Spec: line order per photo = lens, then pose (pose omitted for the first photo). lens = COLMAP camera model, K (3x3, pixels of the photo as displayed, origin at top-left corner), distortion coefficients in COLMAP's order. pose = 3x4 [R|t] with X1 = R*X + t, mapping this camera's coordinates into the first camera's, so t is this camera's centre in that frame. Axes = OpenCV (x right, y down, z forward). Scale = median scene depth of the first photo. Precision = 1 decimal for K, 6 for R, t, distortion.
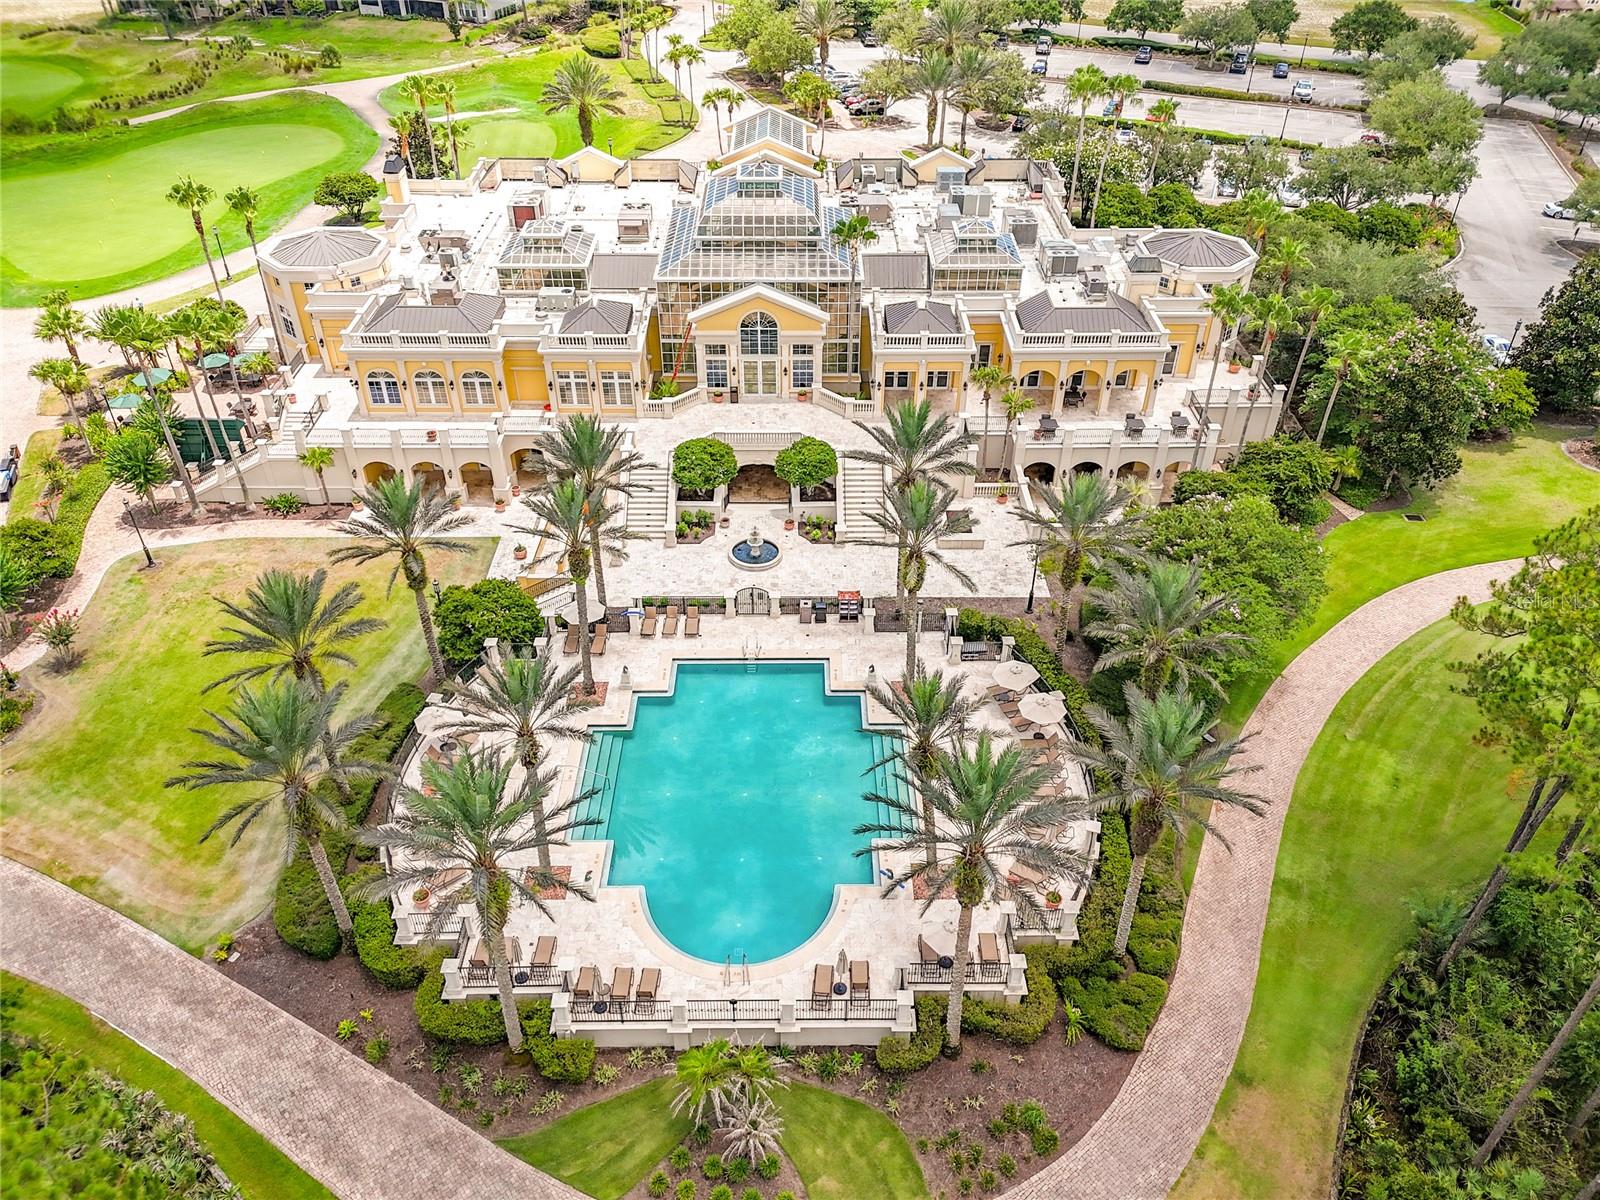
lens RADIAL K [[1183.3, 0, 800.0], [0, 1183.3, 600.0], [0, 0, 1]] dist [0.060520, -0.054768]
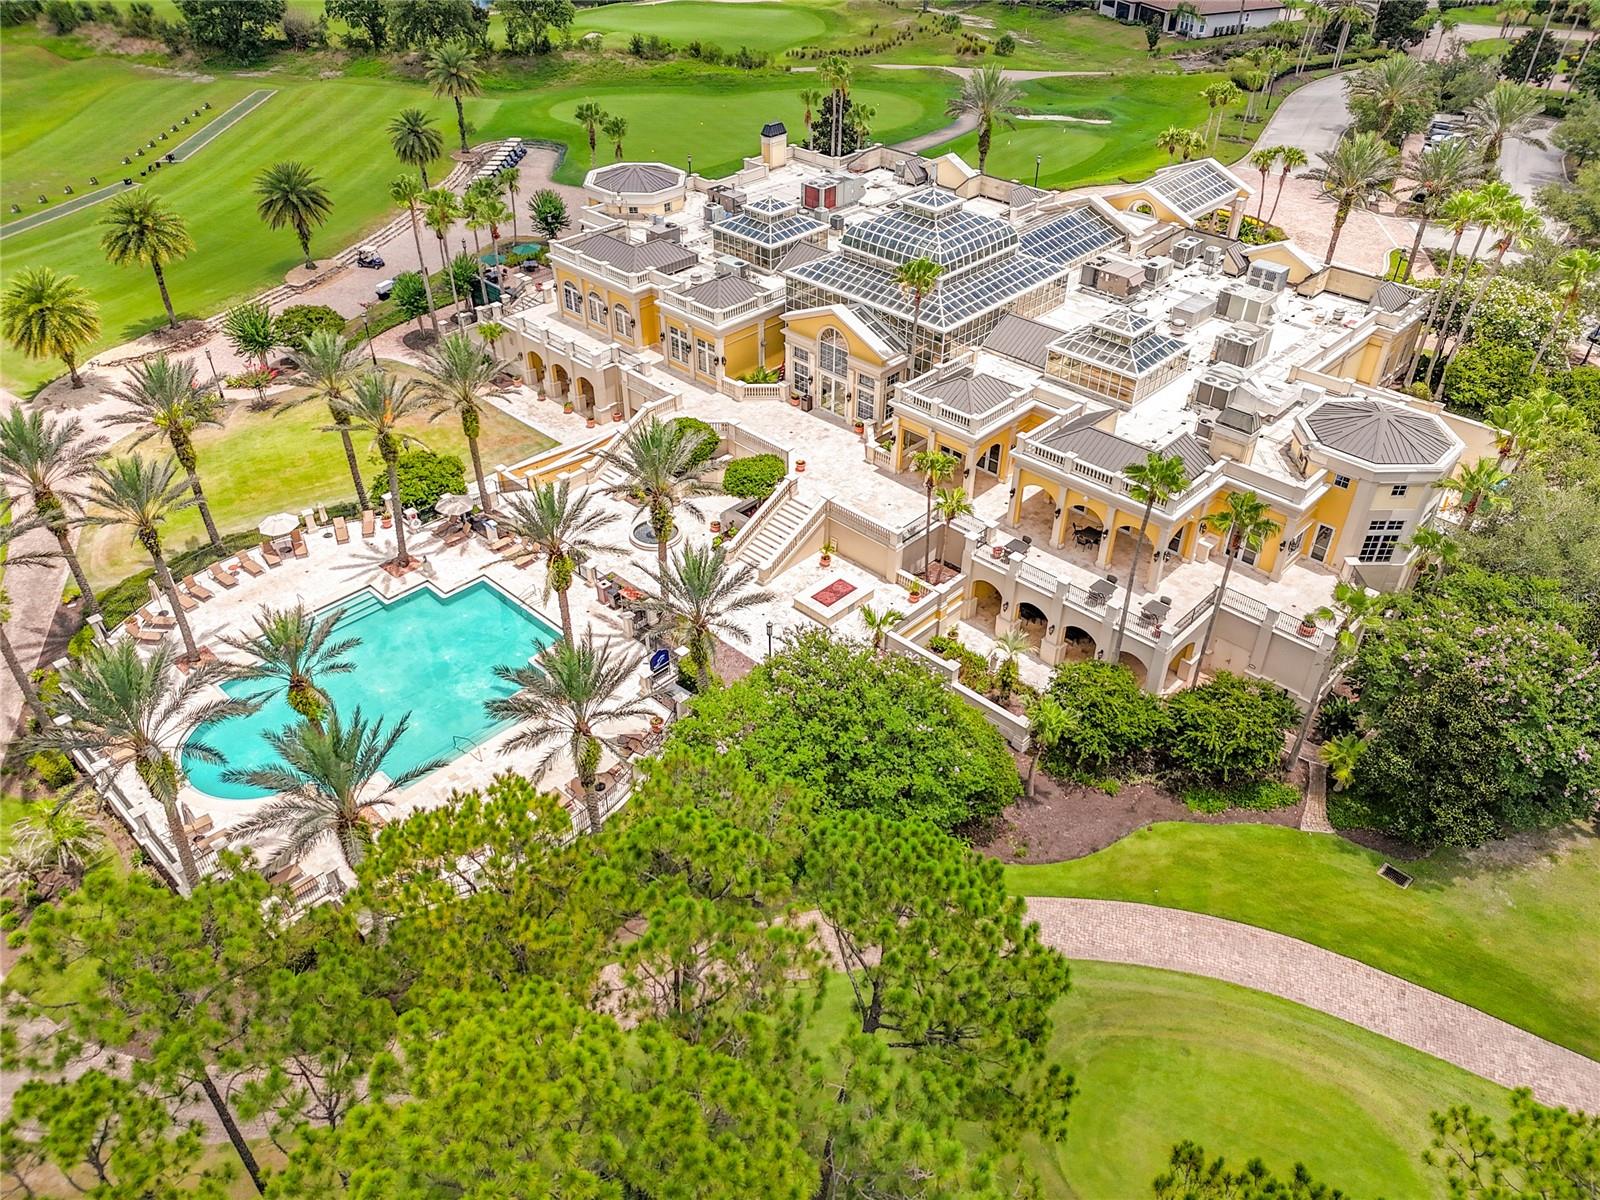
lens RADIAL K [[1197.5, 0, 800.0], [0, 1197.5, 600.0], [0, 0, 1]] dist [0.060611, -0.081407]
pose [[0.712414, 0.415347, -0.565644, 0.591173], [-0.420121, 0.898064, 0.130308, -0.157857], [0.562107, 0.144806, 0.814289, 0.210358]]
